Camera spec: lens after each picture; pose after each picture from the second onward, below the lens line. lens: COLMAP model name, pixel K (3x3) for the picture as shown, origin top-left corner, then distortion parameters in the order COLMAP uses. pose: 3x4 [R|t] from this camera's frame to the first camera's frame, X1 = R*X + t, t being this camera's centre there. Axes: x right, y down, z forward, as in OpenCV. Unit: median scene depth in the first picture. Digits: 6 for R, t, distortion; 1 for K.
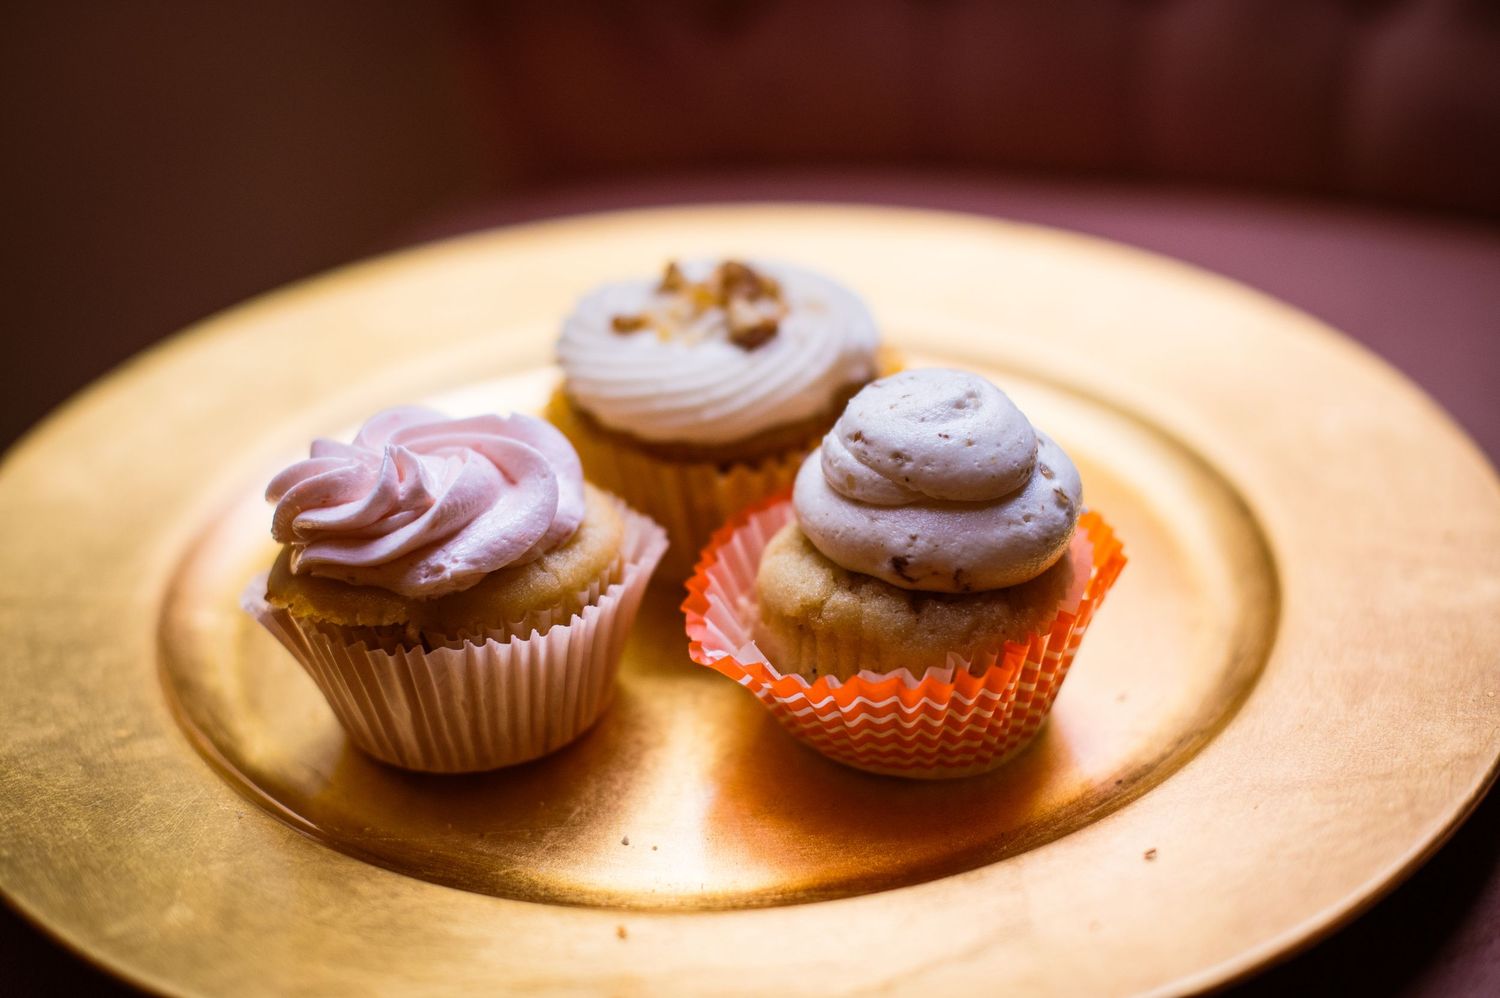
lens RADIAL K [[2235.1, 0, 747.2], [0, 2235.1, 483.8], [0, 0, 1]] dist [-0.158917, 0.185235]
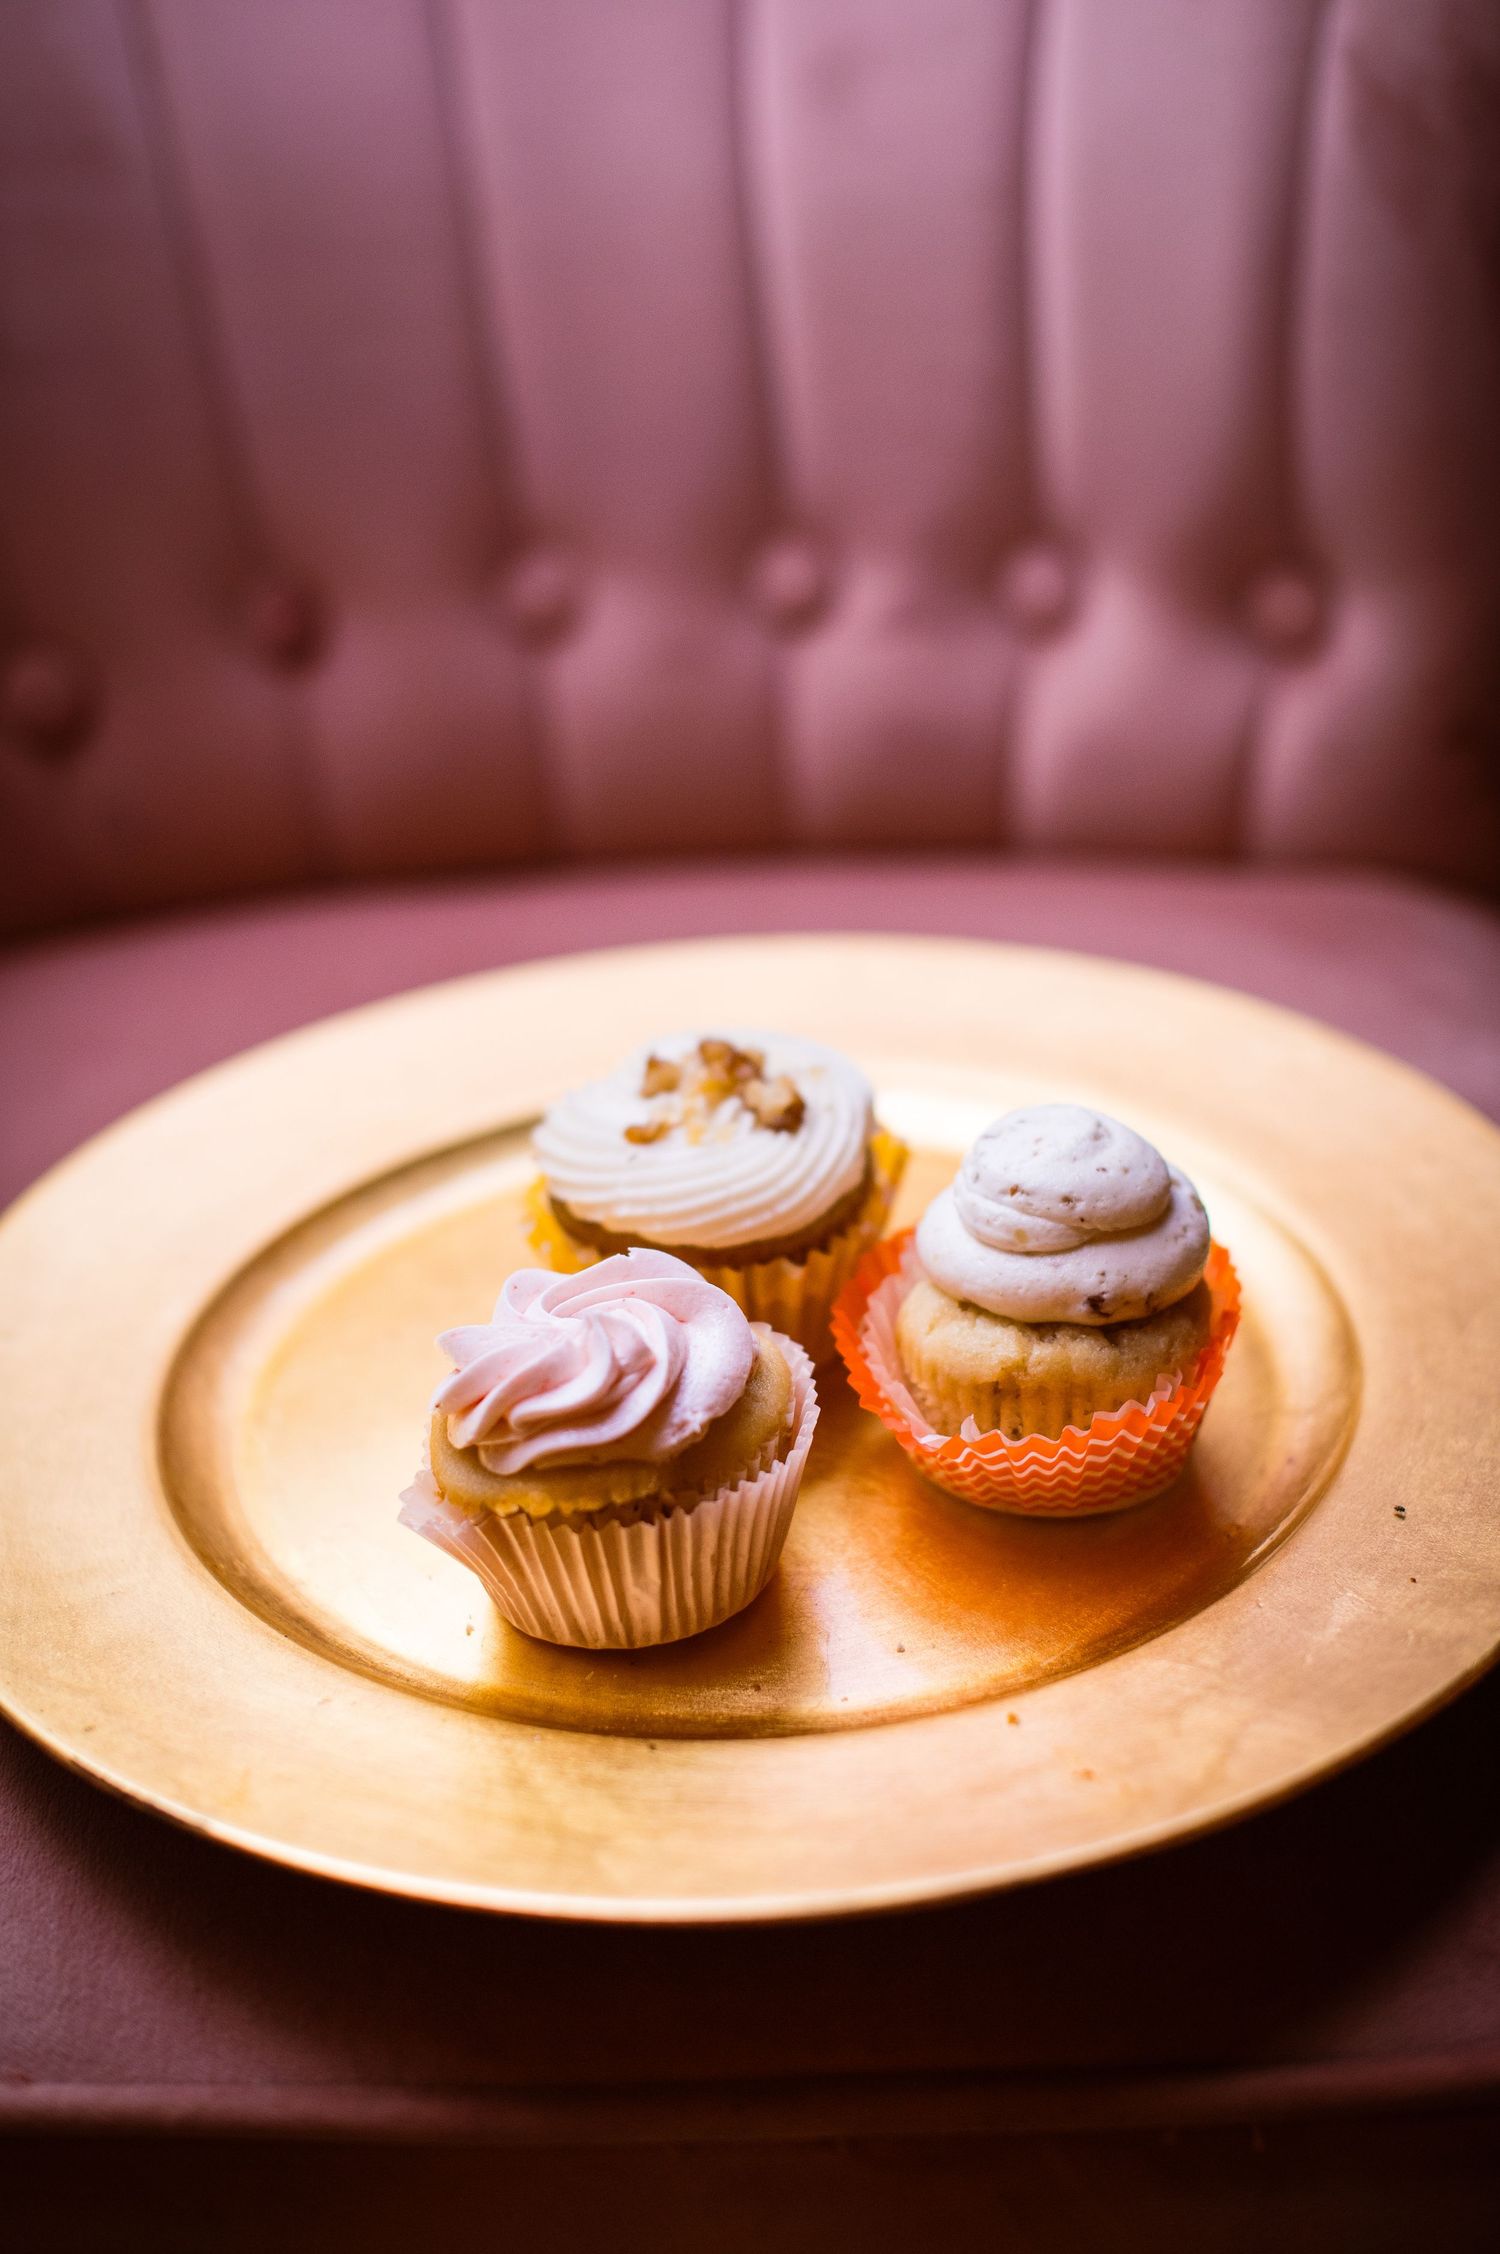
lens RADIAL K [[3358.6, 0, 750.0], [0, 3358.6, 1127.0], [0, 0, 1]] dist [-0.158917, 0.185235]
pose [[0.885838, -0.217658, 0.409775, -0.668385], [0.225800, 0.973739, 0.029088, -0.119848], [-0.405346, 0.066760, 0.911723, -0.322943]]
